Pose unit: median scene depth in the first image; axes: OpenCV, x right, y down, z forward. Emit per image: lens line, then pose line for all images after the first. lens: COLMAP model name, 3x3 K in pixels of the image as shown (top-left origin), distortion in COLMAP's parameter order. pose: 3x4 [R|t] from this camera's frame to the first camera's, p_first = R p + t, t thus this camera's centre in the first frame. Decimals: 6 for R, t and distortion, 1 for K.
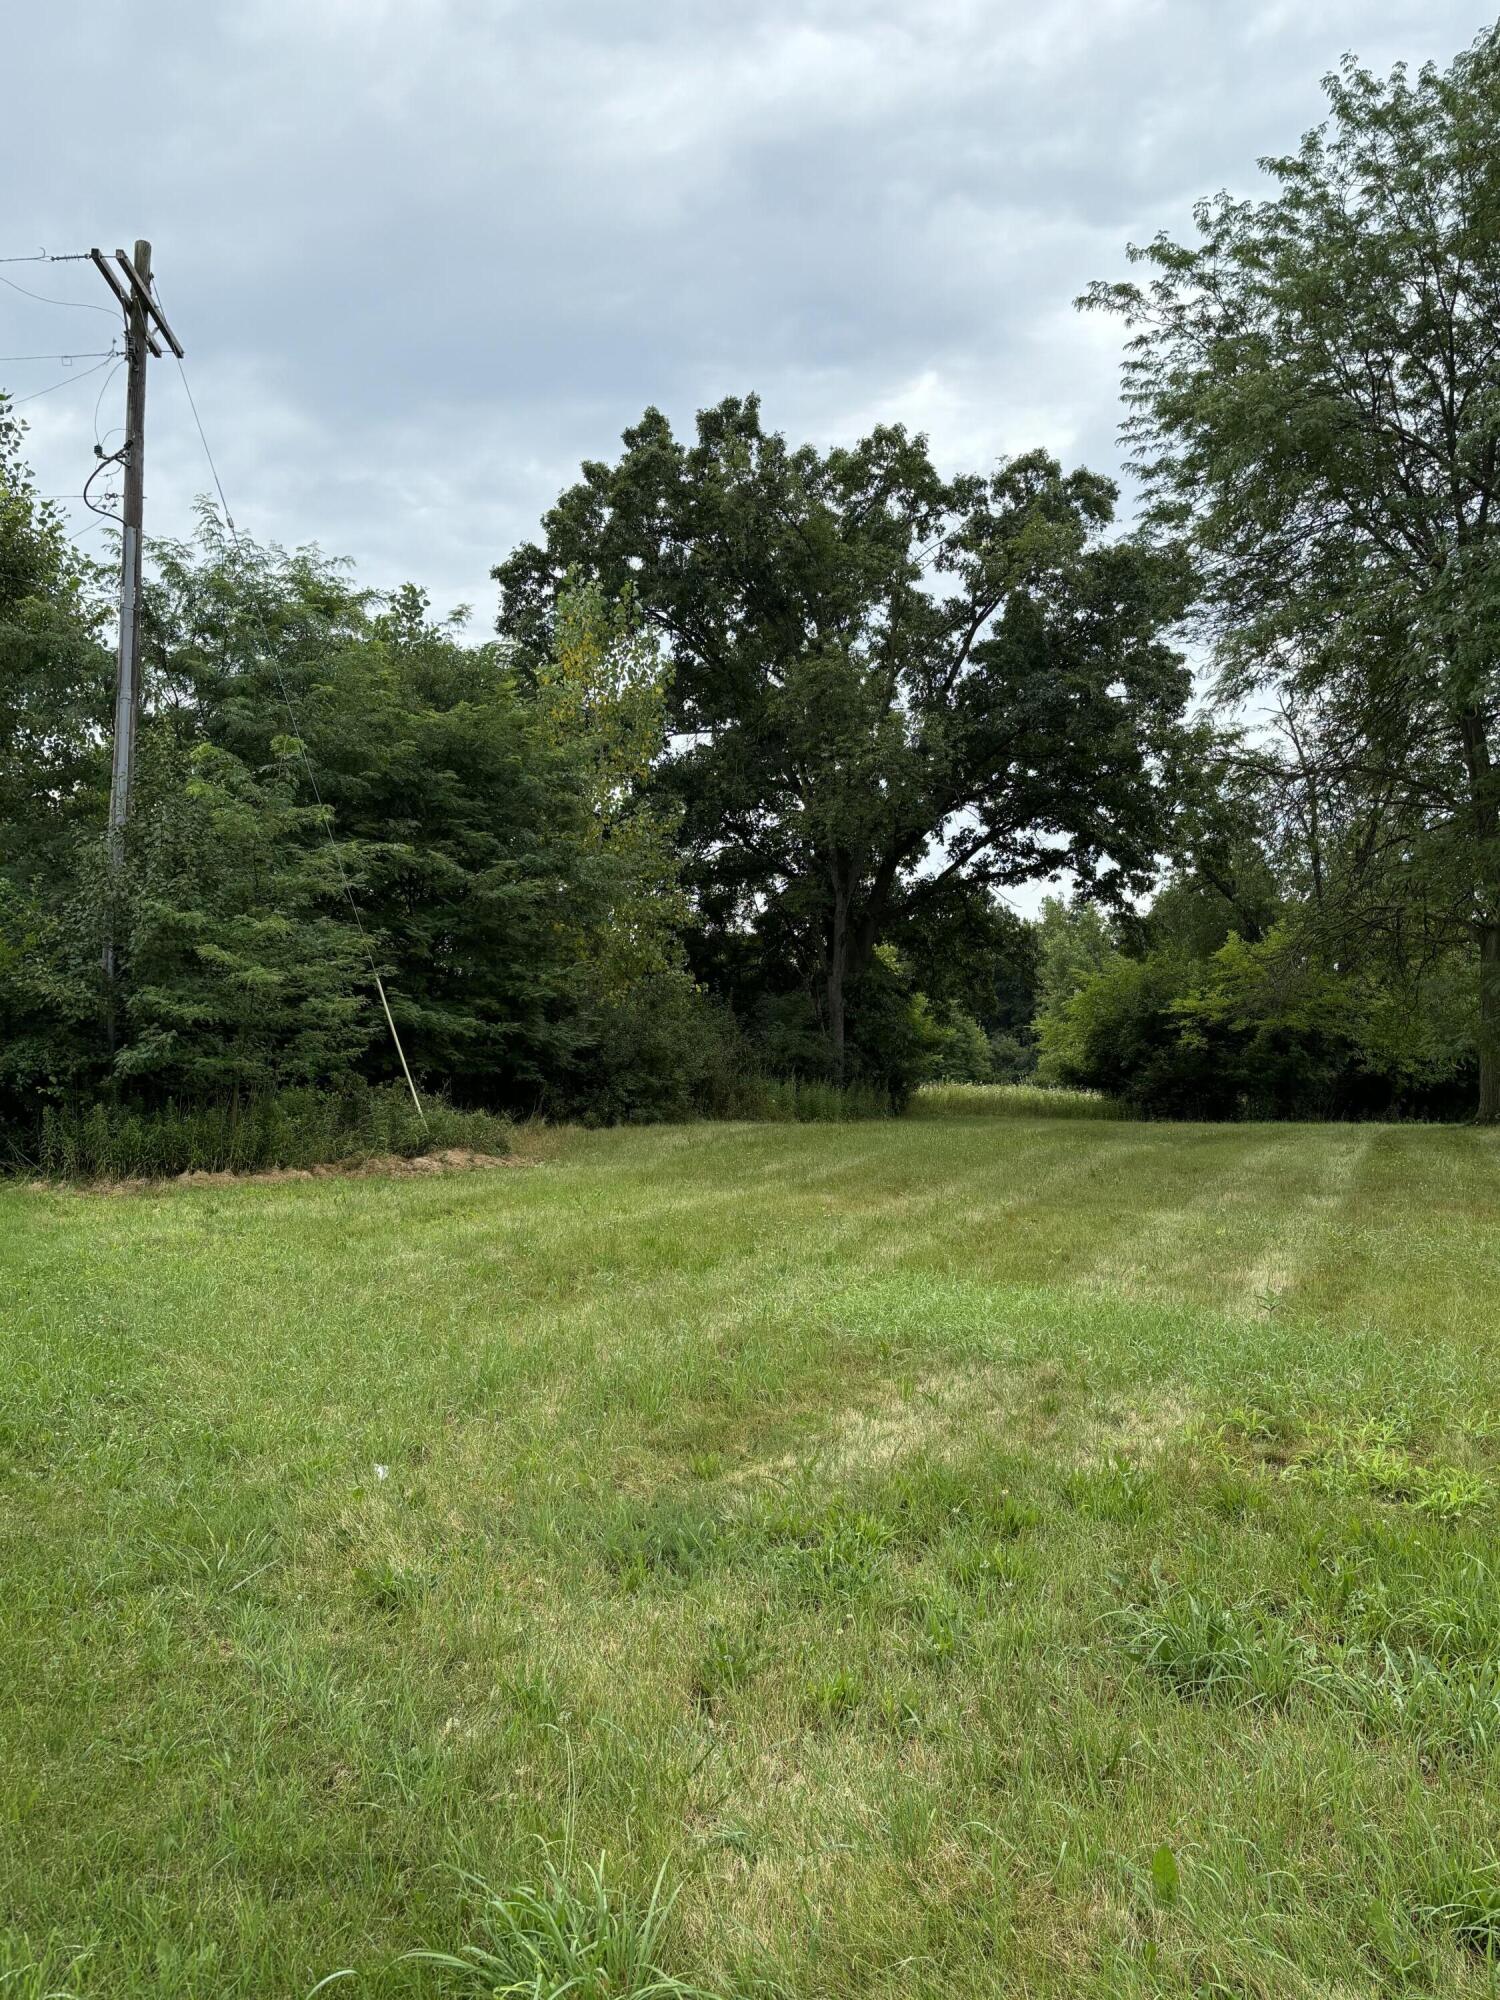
lens RADIAL K [[1530.9, 0, 748.9], [0, 1530.9, 1036.3], [0, 0, 1]] dist [0.004687, -0.001587]
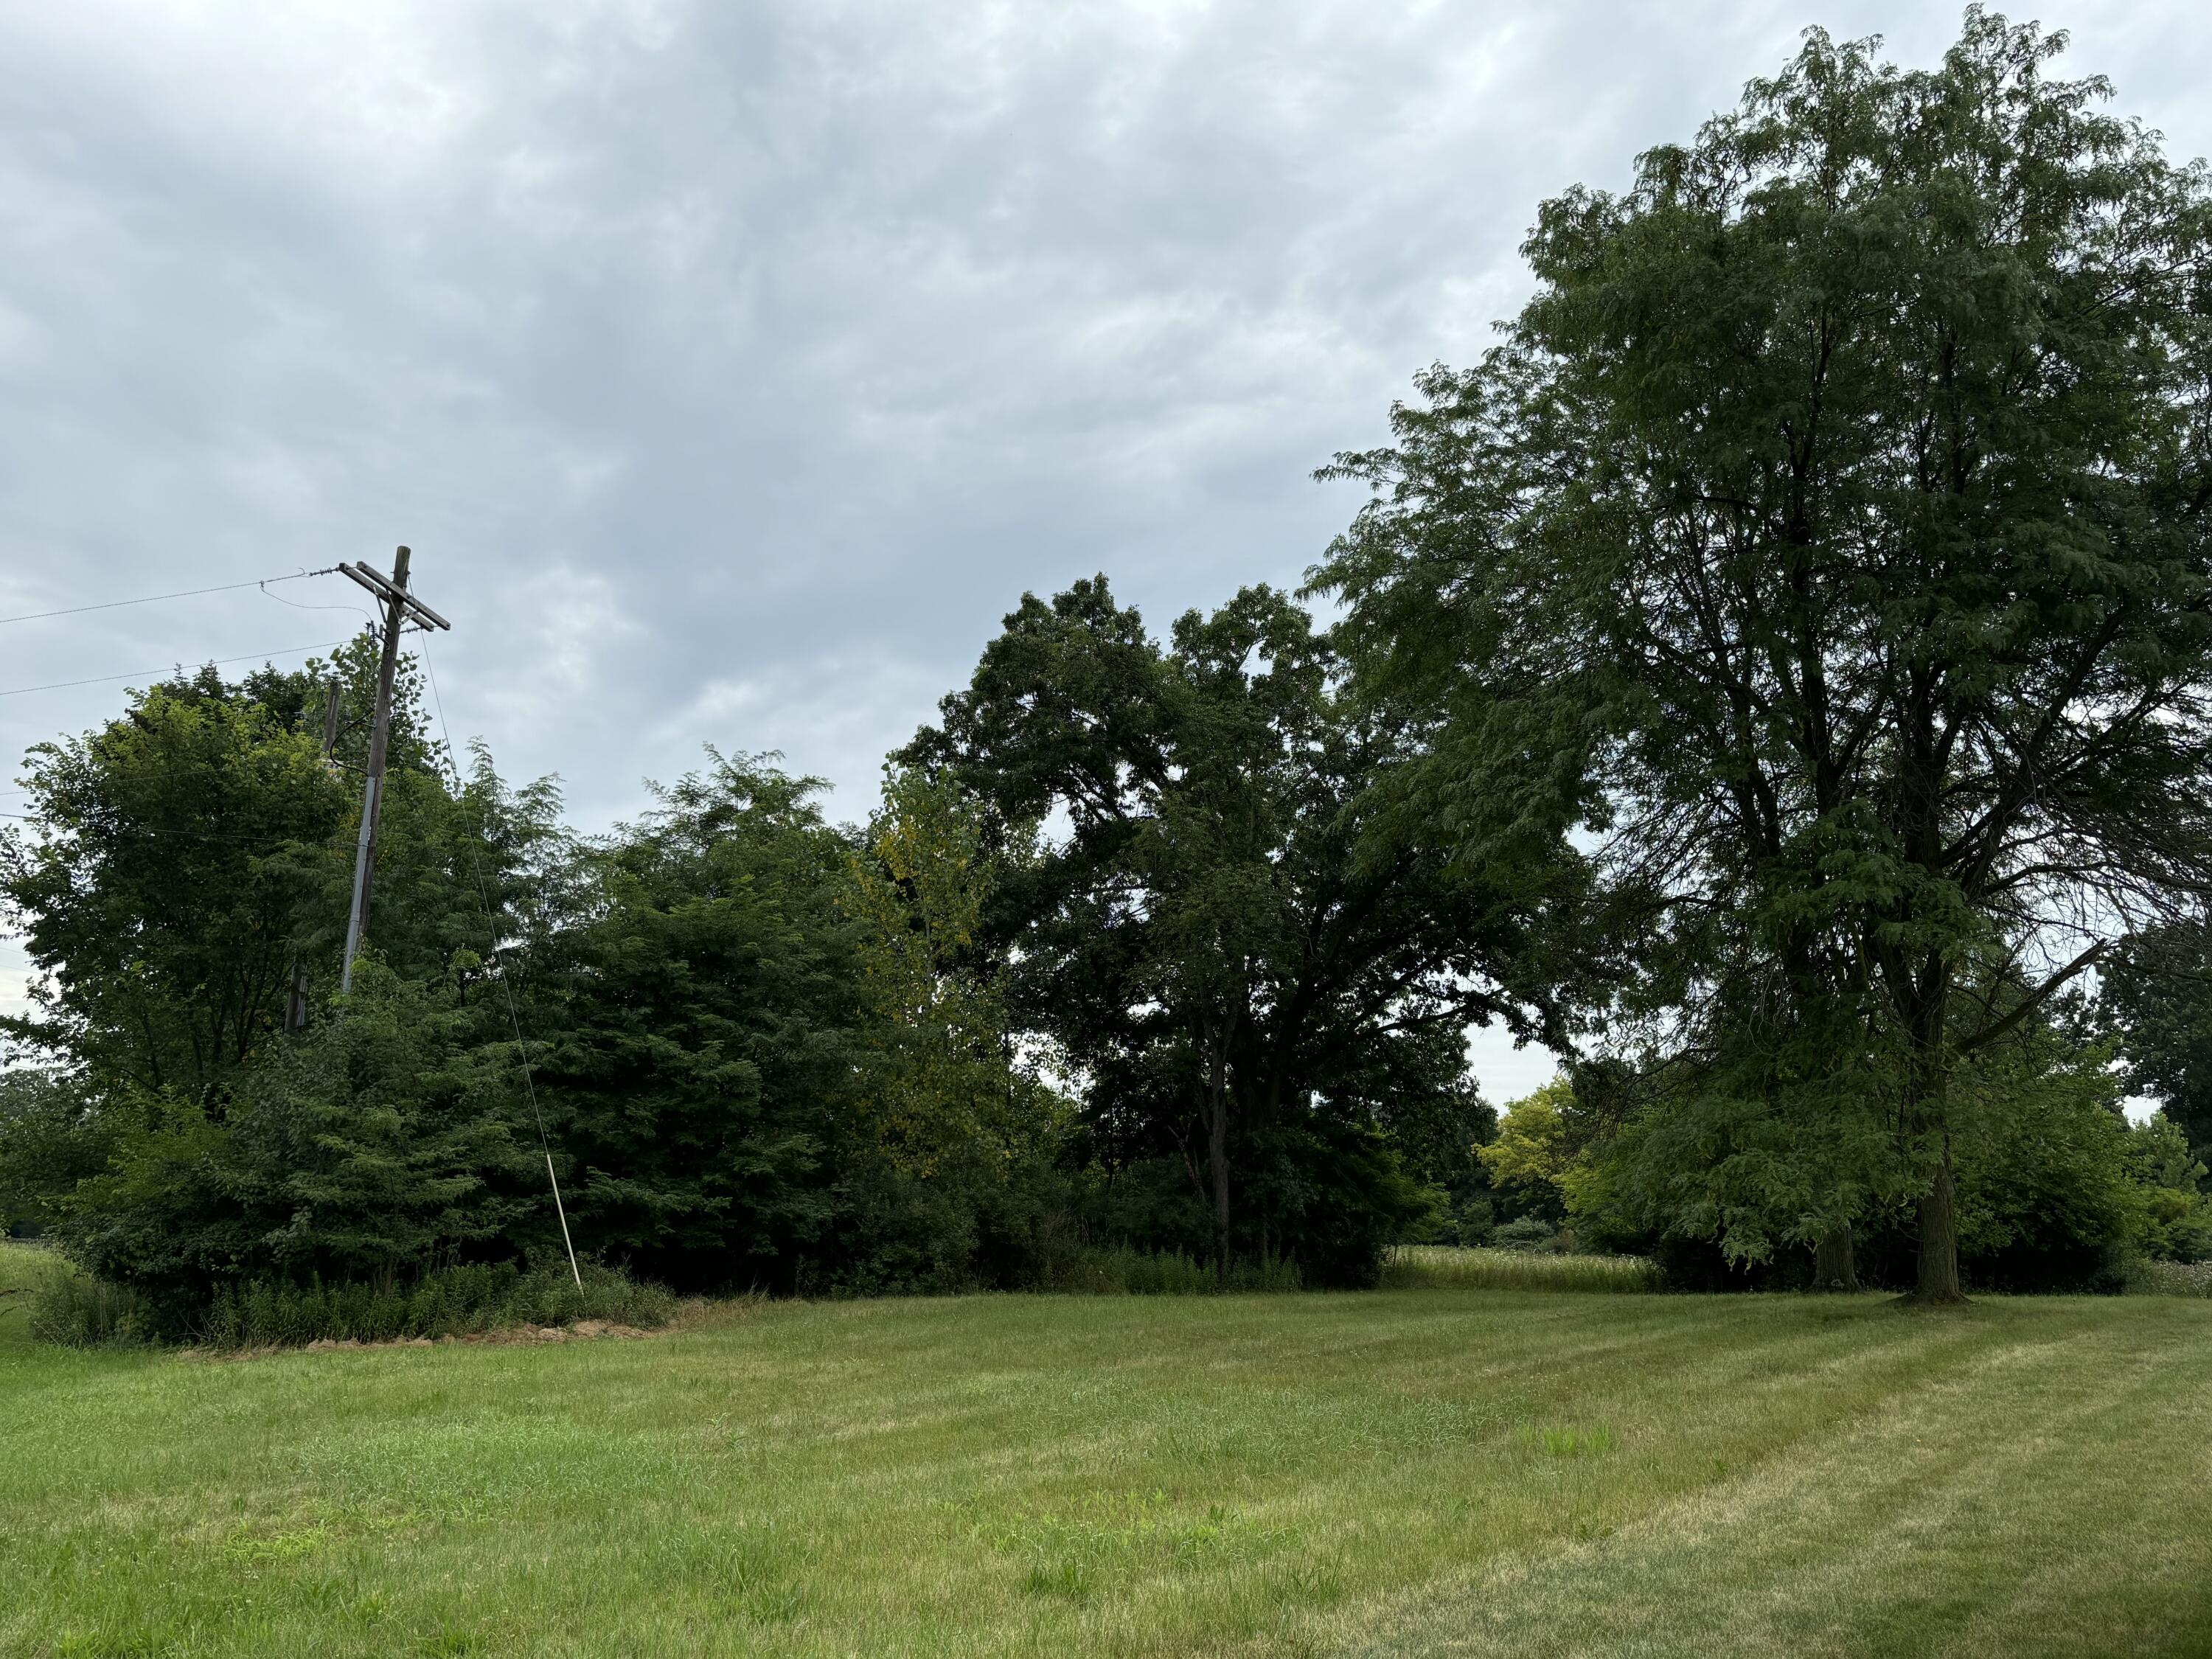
lens RADIAL K [[1693.2, 0, 1106.0], [0, 1693.2, 829.5], [0, 0, 1]] dist [0.004687, -0.001587]
pose [[0.972270, -0.071318, -0.222721, 0.306383], [0.021230, 0.975350, -0.219639, 0.005107], [0.232895, 0.208820, 0.949818, -0.073098]]
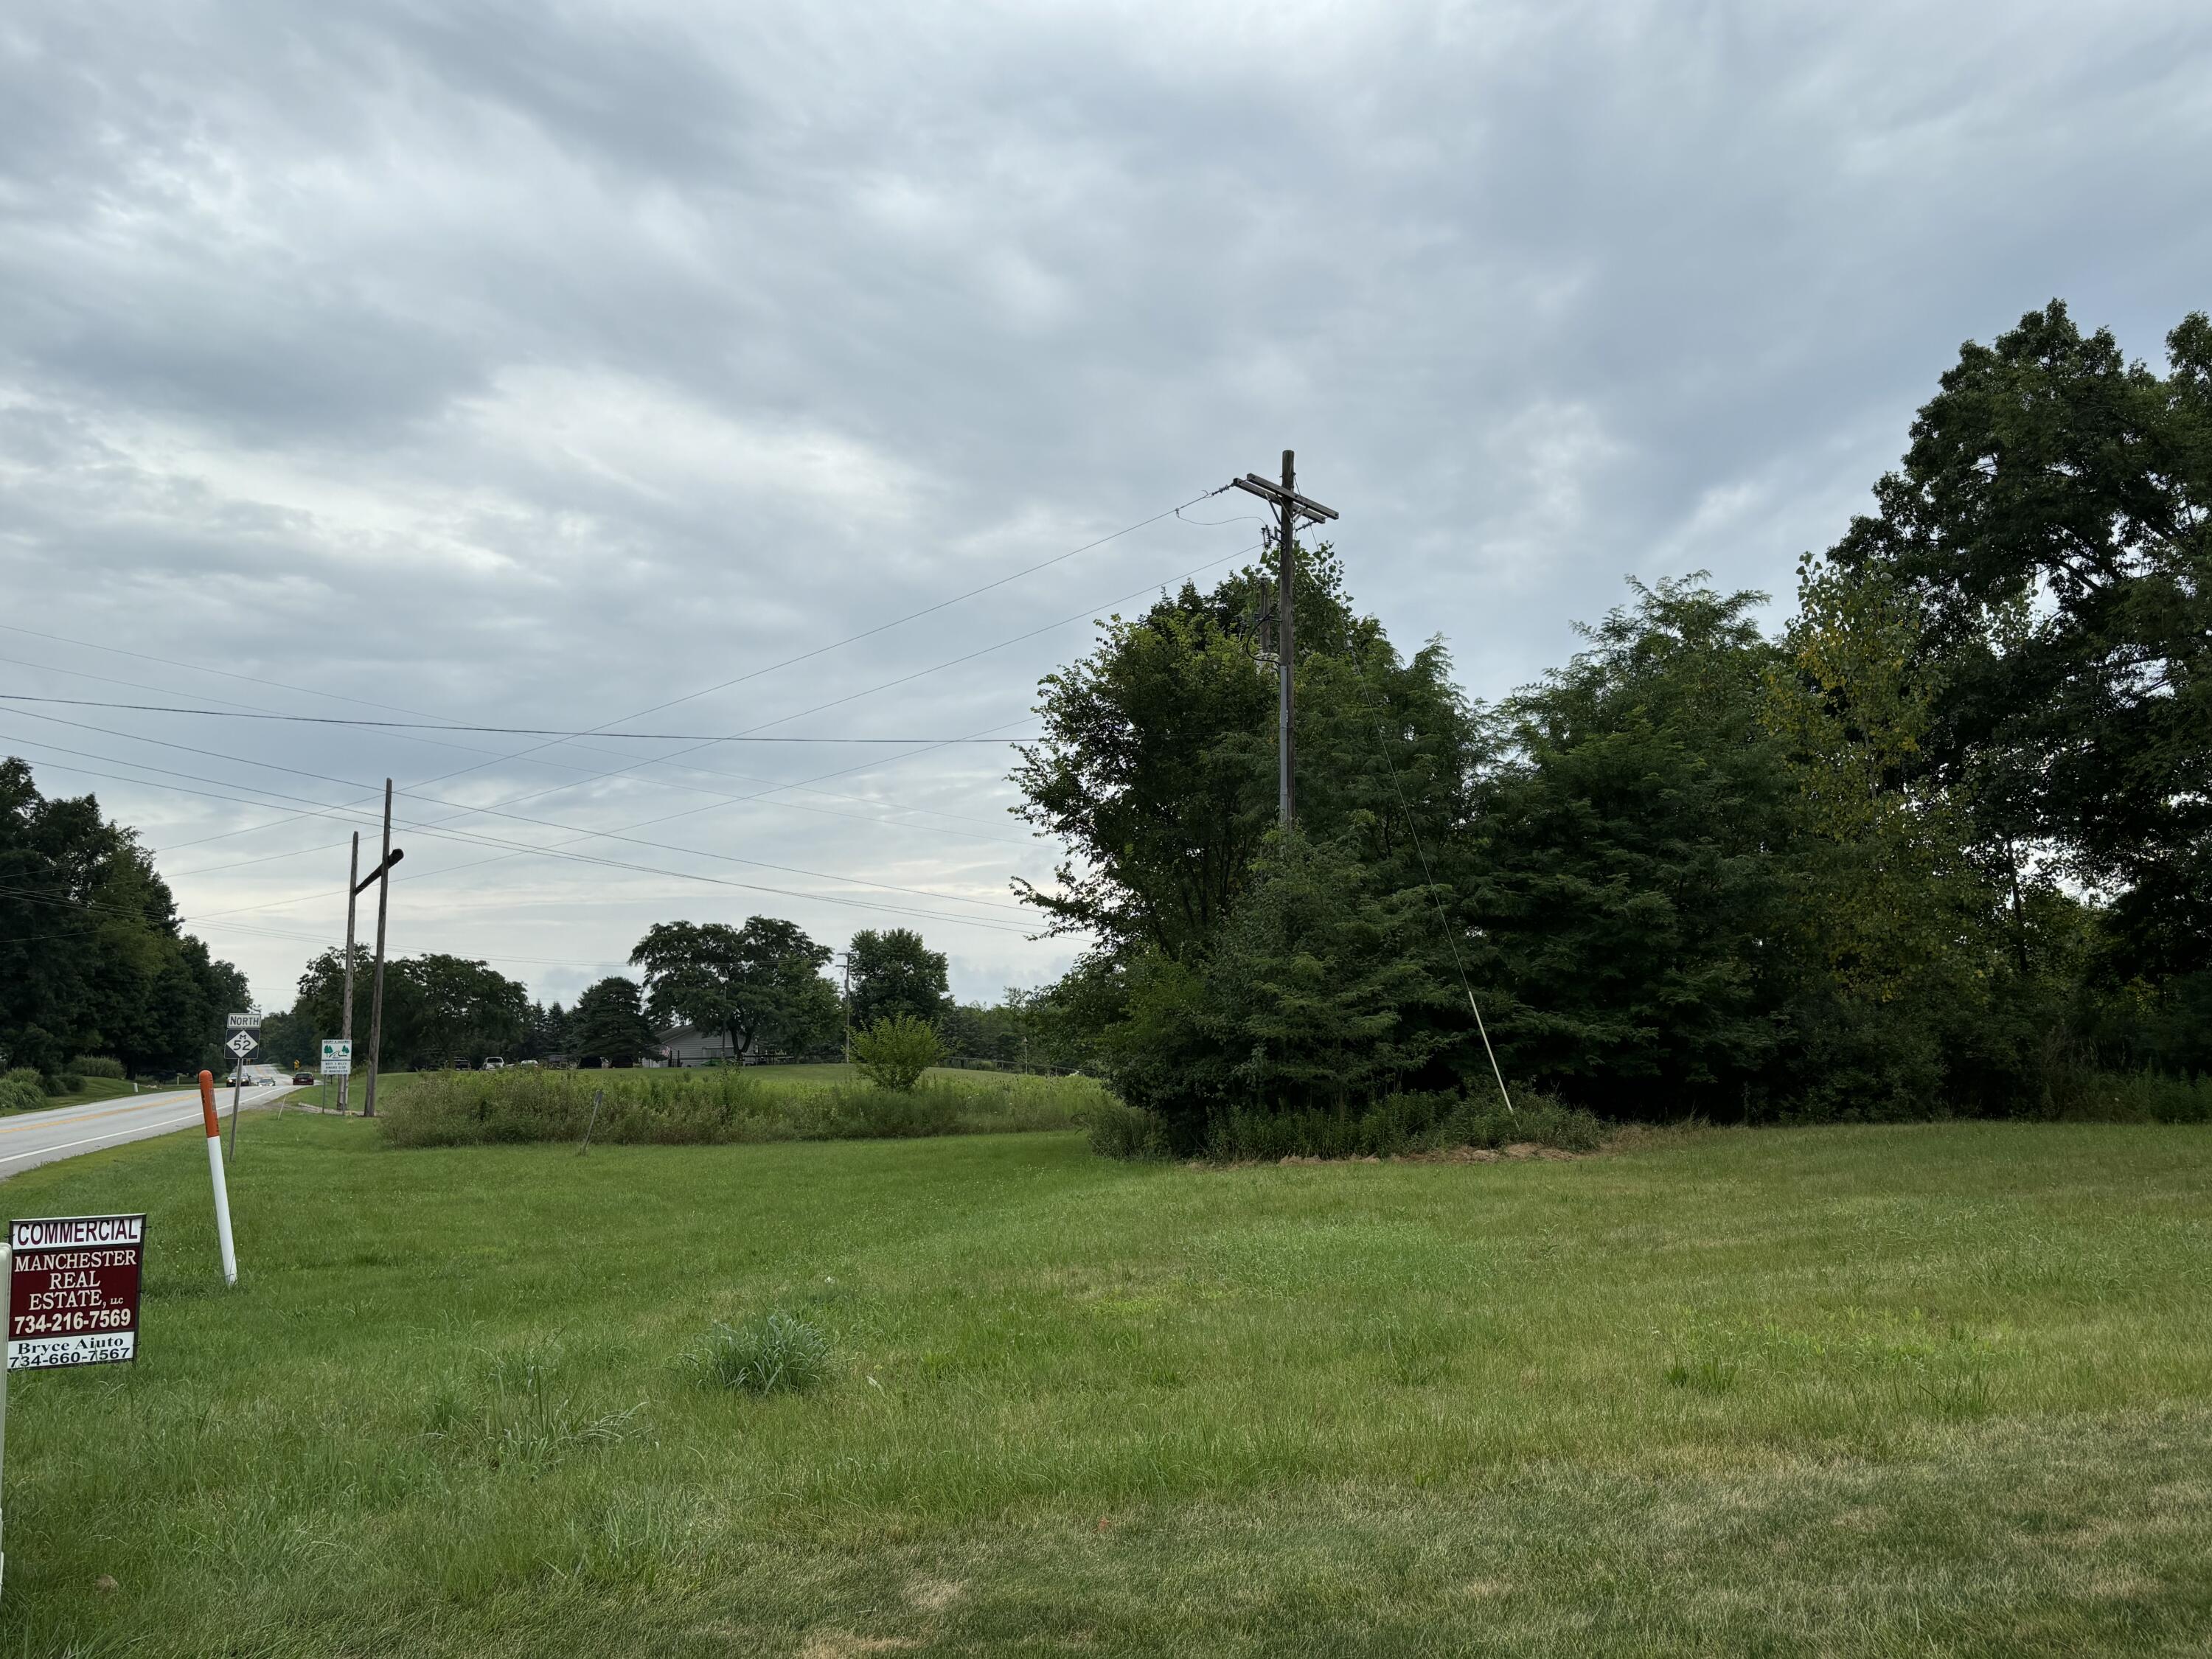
lens RADIAL K [[1707.6, 0, 1106.0], [0, 1707.6, 829.5], [0, 0, 1]] dist [-0.008785, -0.009718]
pose [[0.667211, -0.130630, -0.733325, 0.390415], [0.035102, 0.988923, -0.144222, 0.010989], [0.744041, 0.070485, 0.664405, -0.058550]]
